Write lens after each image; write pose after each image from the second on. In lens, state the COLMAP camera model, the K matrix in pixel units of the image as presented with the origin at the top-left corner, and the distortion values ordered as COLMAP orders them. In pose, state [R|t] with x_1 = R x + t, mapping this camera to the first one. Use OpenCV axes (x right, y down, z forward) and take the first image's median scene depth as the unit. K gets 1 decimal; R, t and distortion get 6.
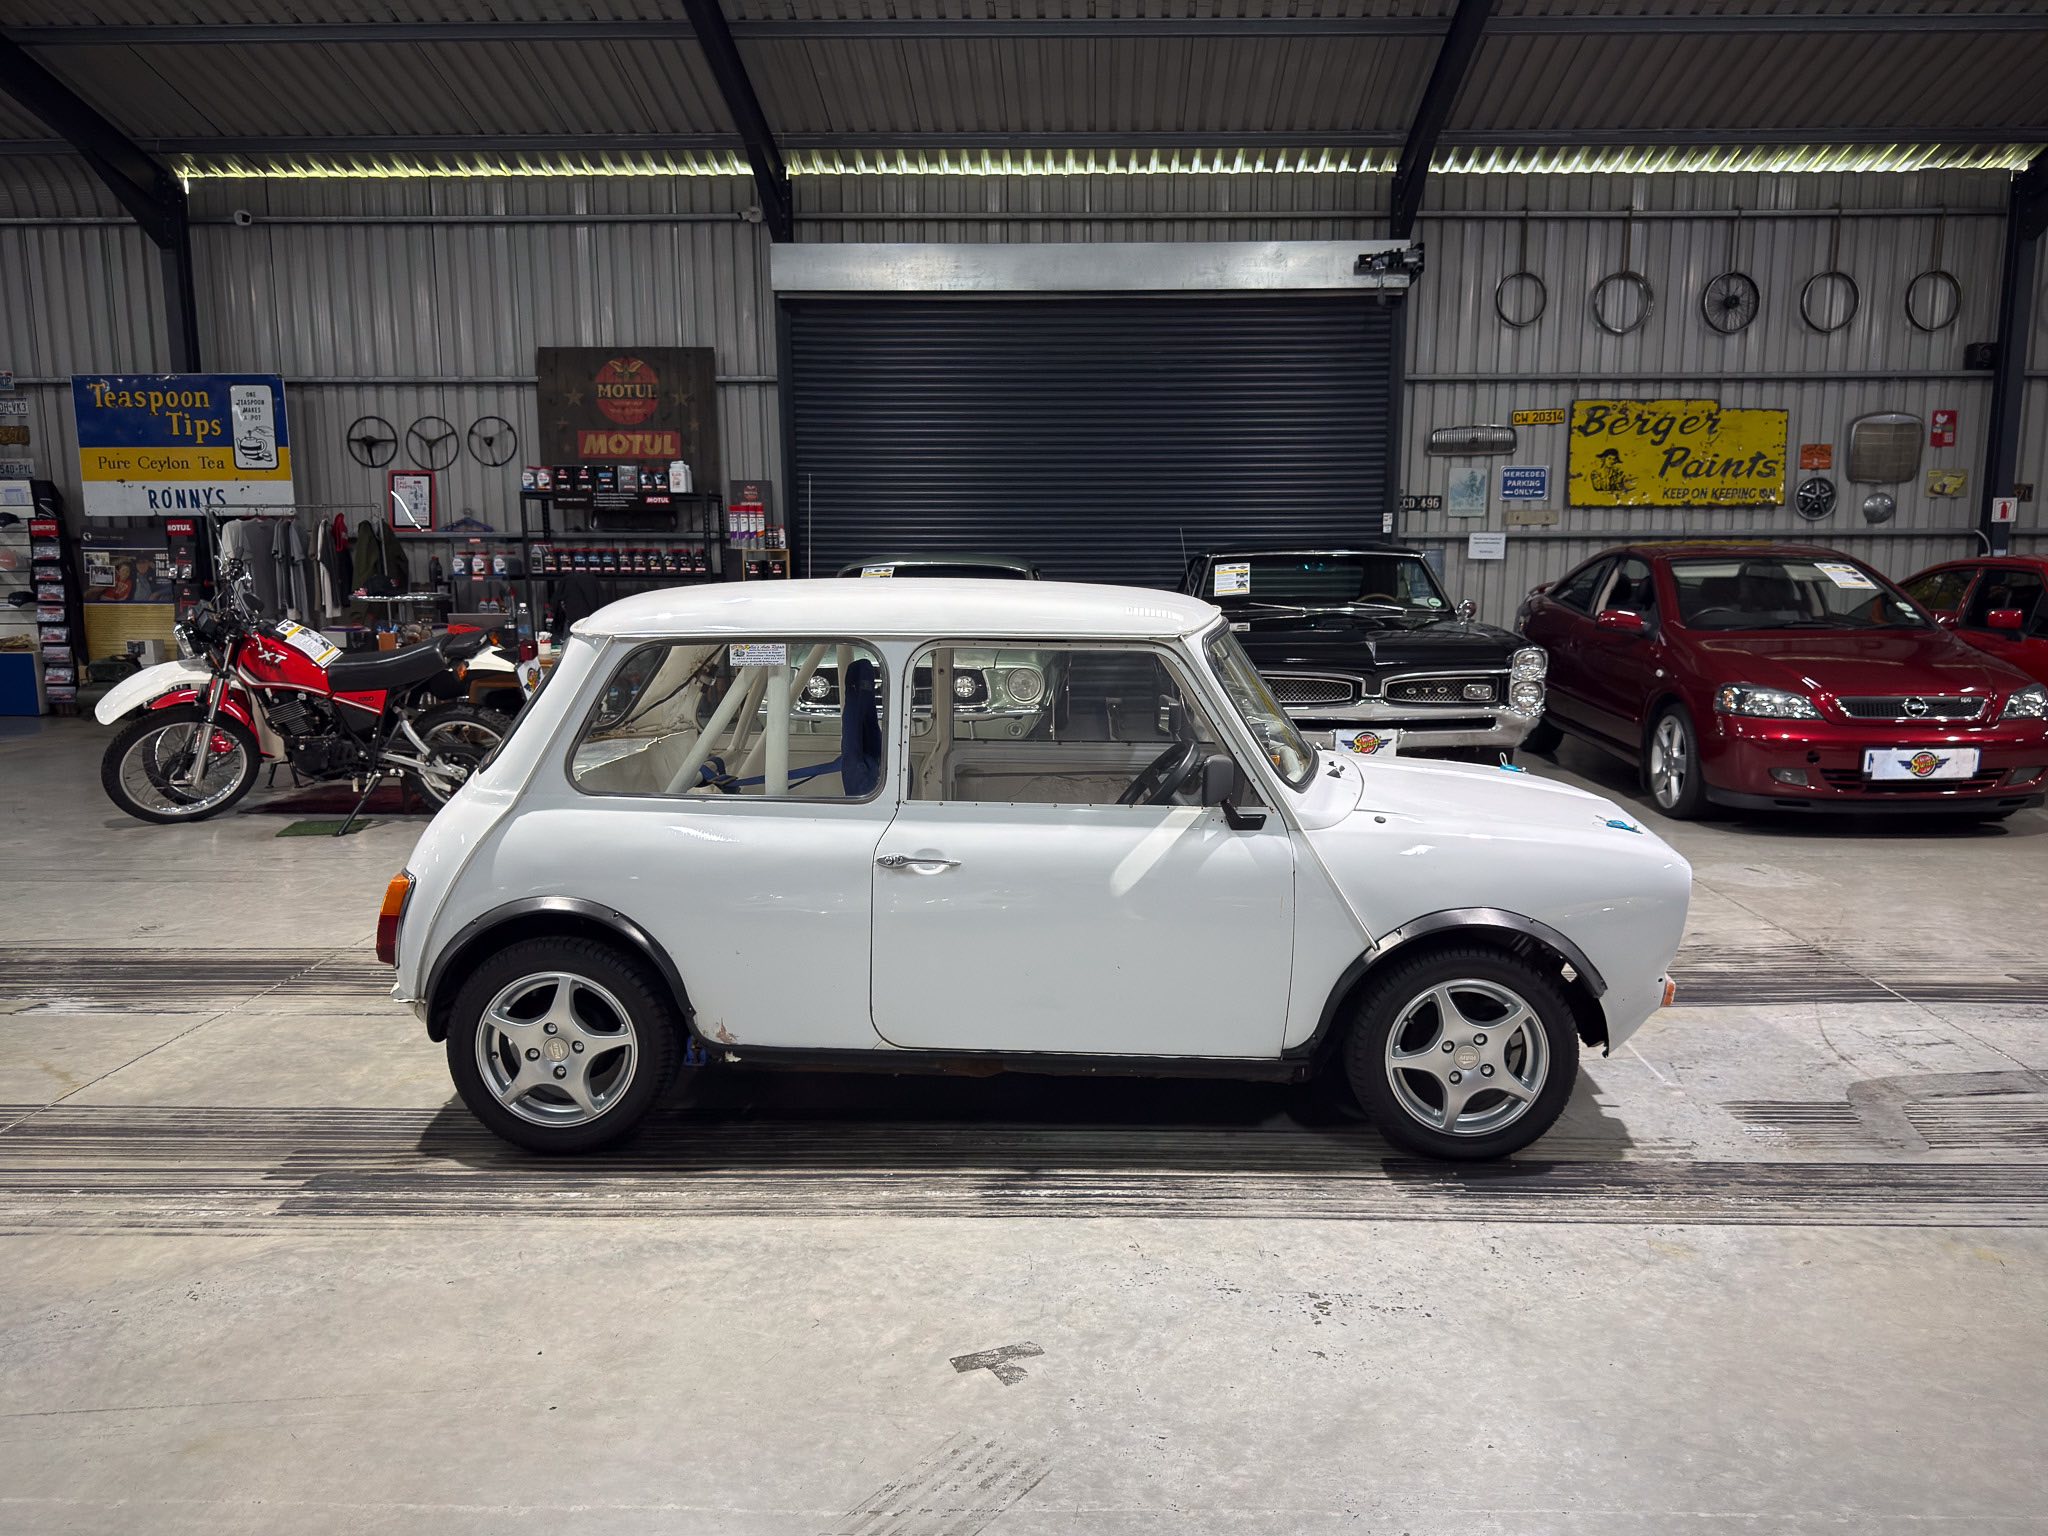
lens RADIAL K [[1524.4, 0, 1067.1], [0, 1524.4, 842.4], [0, 0, 1]] dist [0.008507, -0.009537]
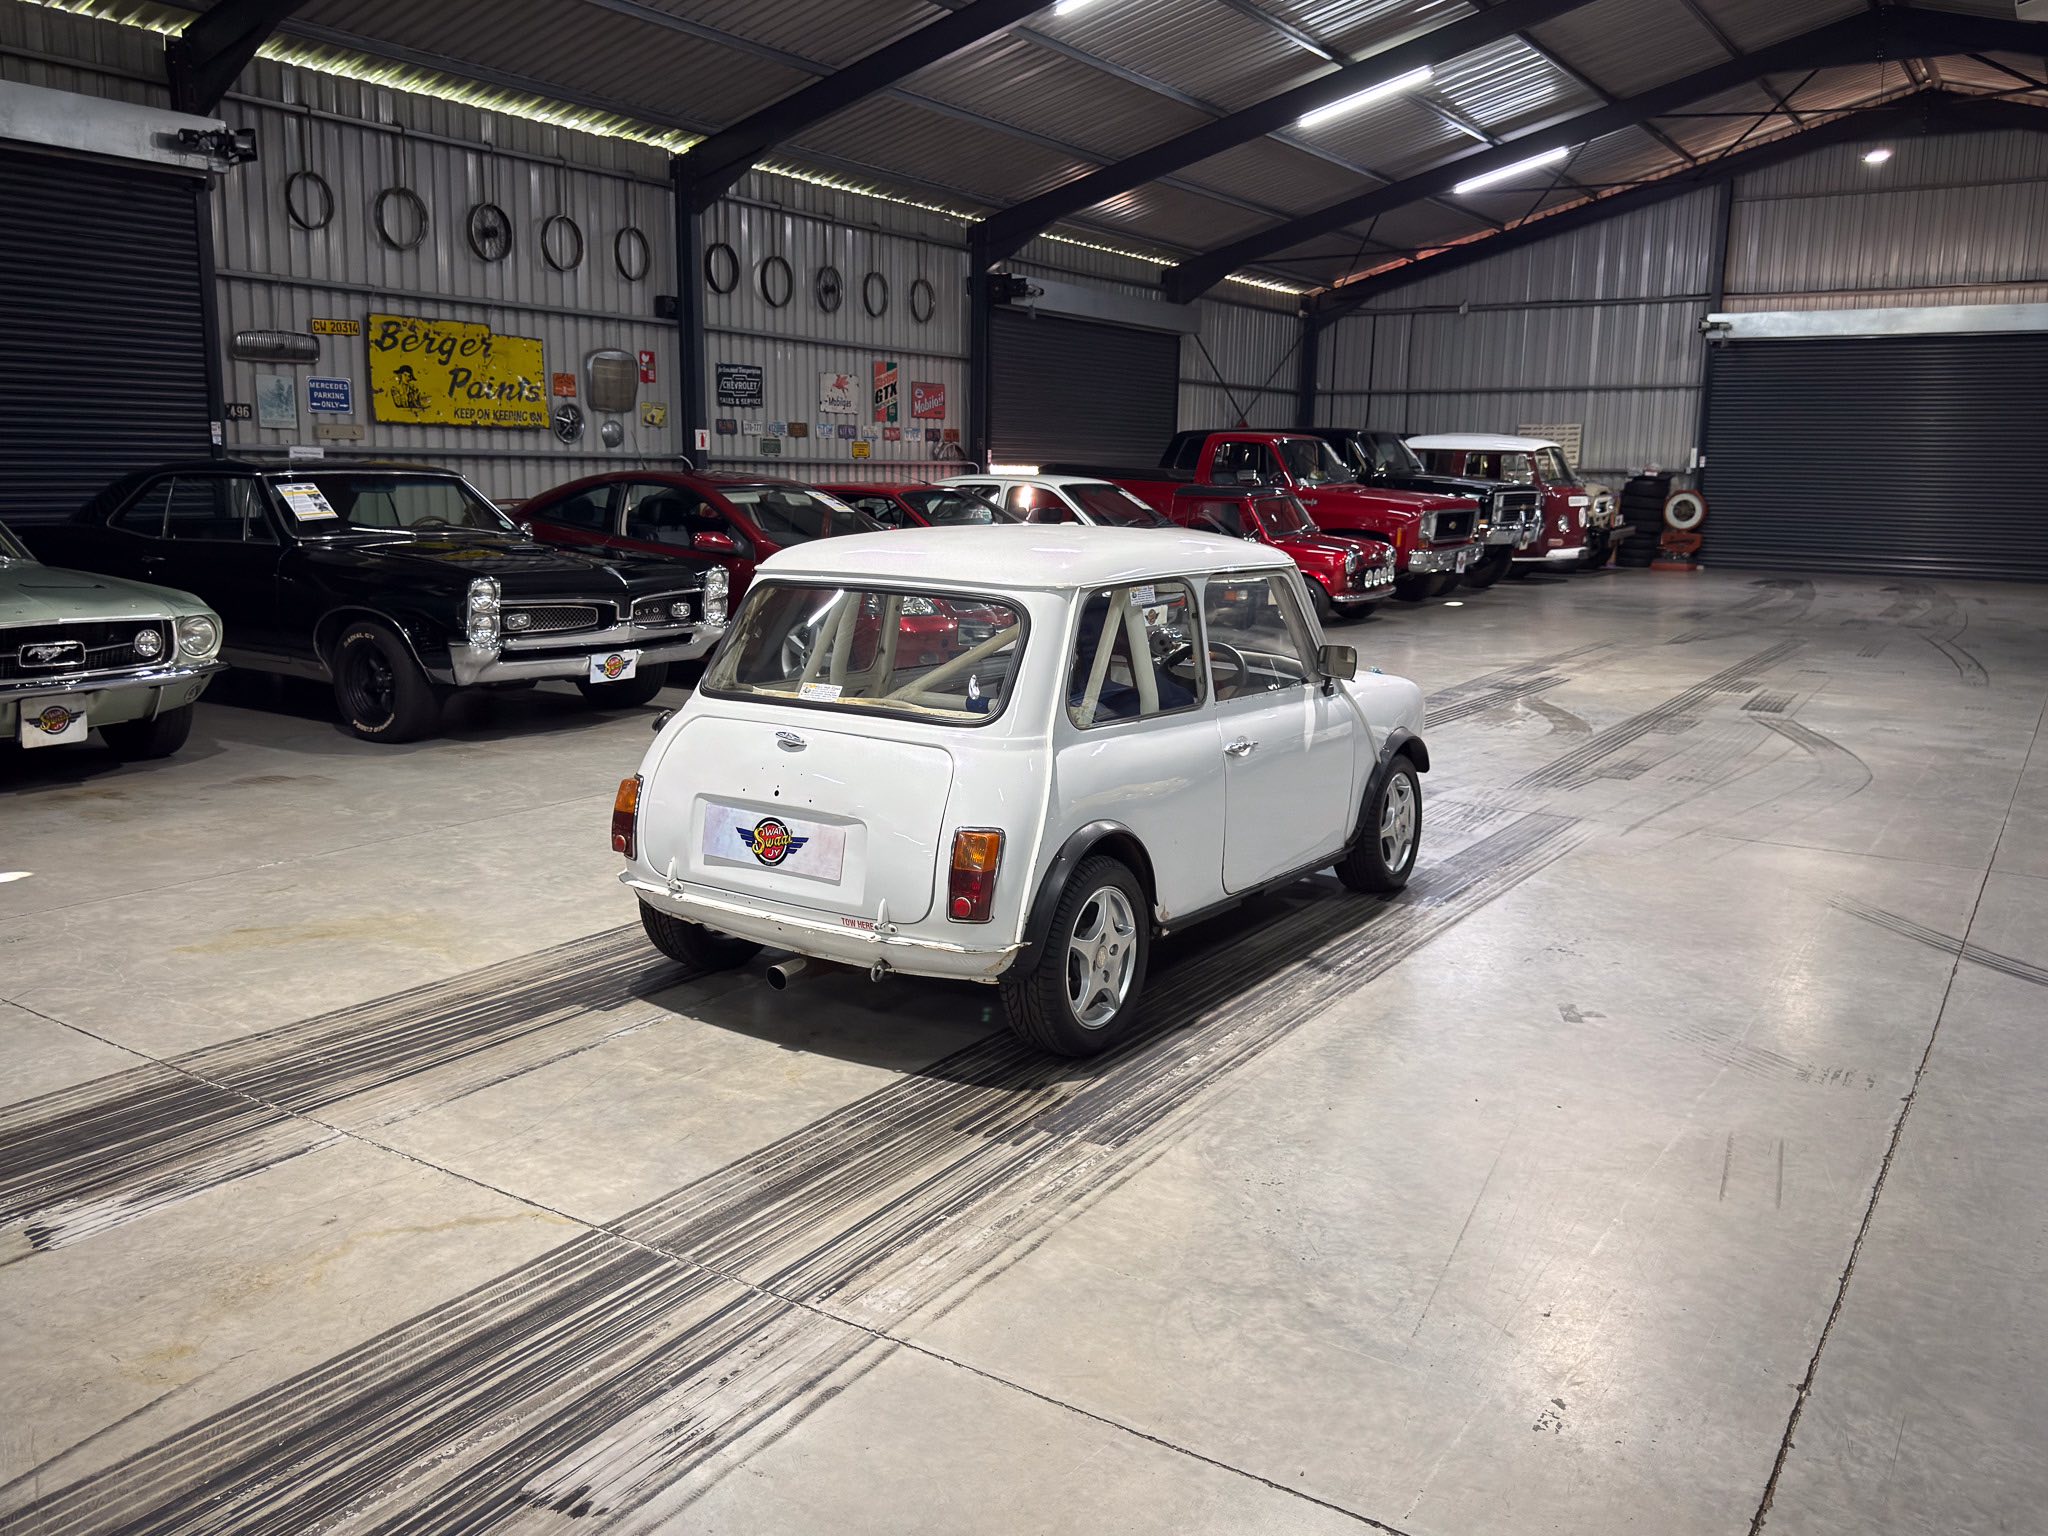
lens RADIAL K [[1631.3, 0, 995.6], [0, 1631.3, 771.2], [0, 0, 1]] dist [0.084298, -0.117285]
pose [[0.544875, -0.144459, 0.825980, -1.149466], [0.142336, 0.986687, 0.078670, -0.088153], [-0.826348, 0.074701, 0.558183, 0.333936]]
